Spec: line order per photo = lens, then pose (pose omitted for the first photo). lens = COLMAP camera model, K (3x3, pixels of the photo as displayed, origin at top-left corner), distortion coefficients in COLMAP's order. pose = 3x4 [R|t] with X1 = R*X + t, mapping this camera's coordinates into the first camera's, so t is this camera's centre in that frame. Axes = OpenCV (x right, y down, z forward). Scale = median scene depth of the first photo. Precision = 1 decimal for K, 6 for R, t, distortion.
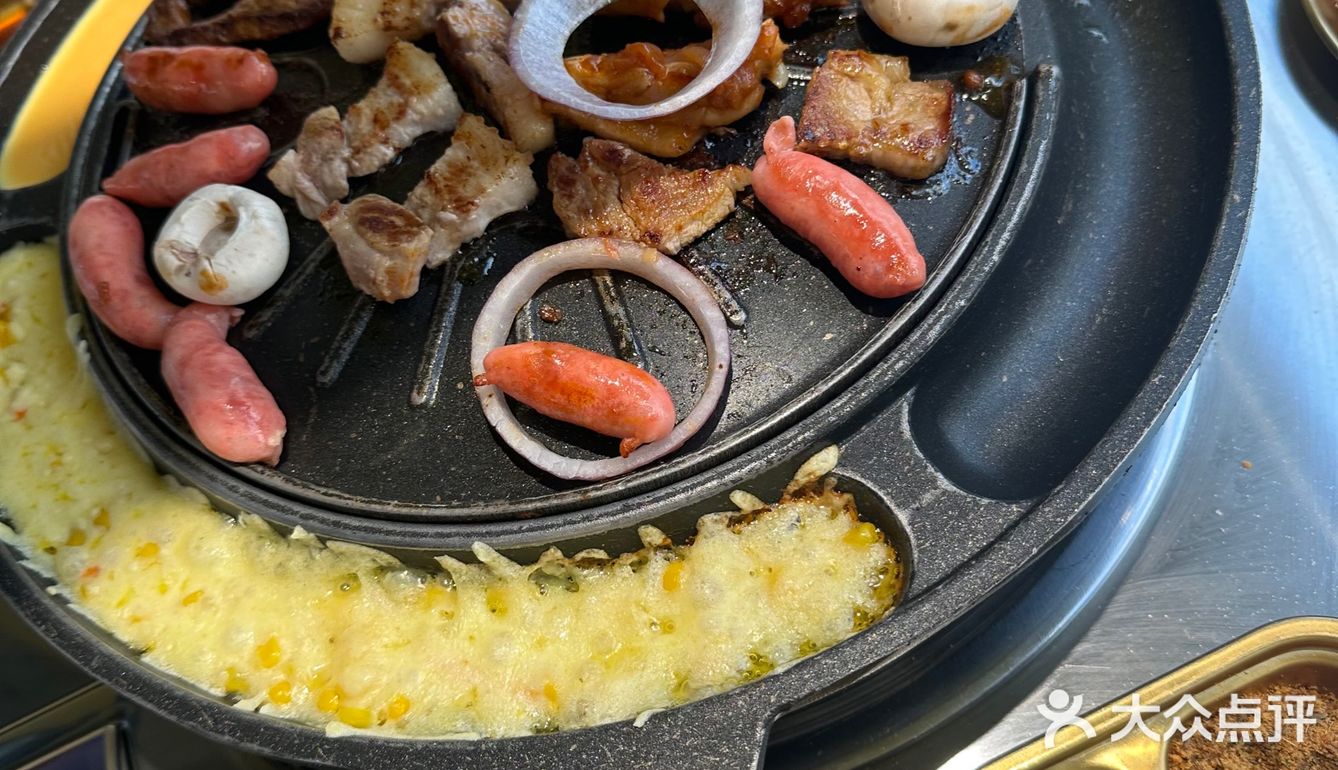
lens RADIAL K [[1255.3, 0, 669.0], [0, 1255.3, 385.0], [0, 0, 1]] dist [0.127631, -0.331121]
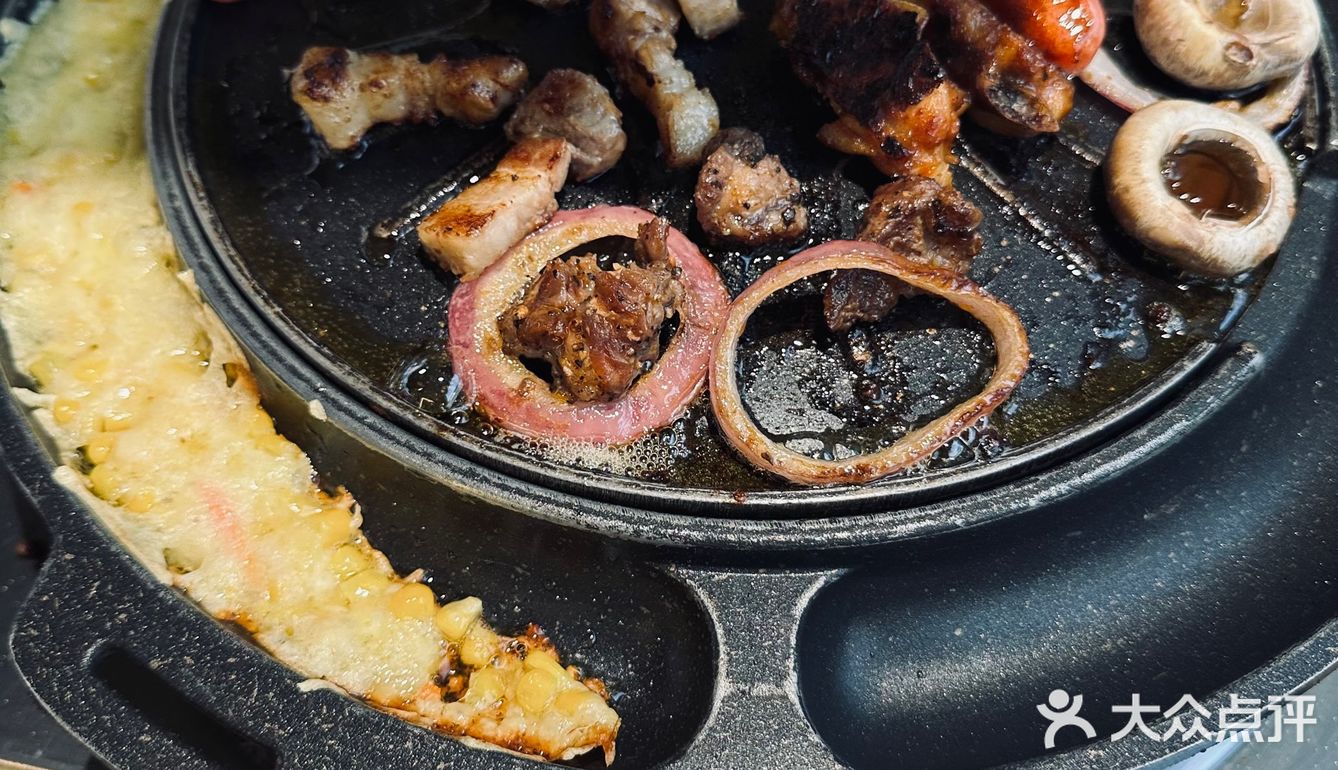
lens RADIAL K [[1255.3, 0, 669.0], [0, 1255.3, 385.0], [0, 0, 1]] dist [0.127631, -0.331121]
pose [[0.793116, 0.588648, -0.156397, 0.164836], [-0.587543, 0.807096, 0.058220, -0.074754], [0.160498, 0.045715, 0.985977, 0.190067]]
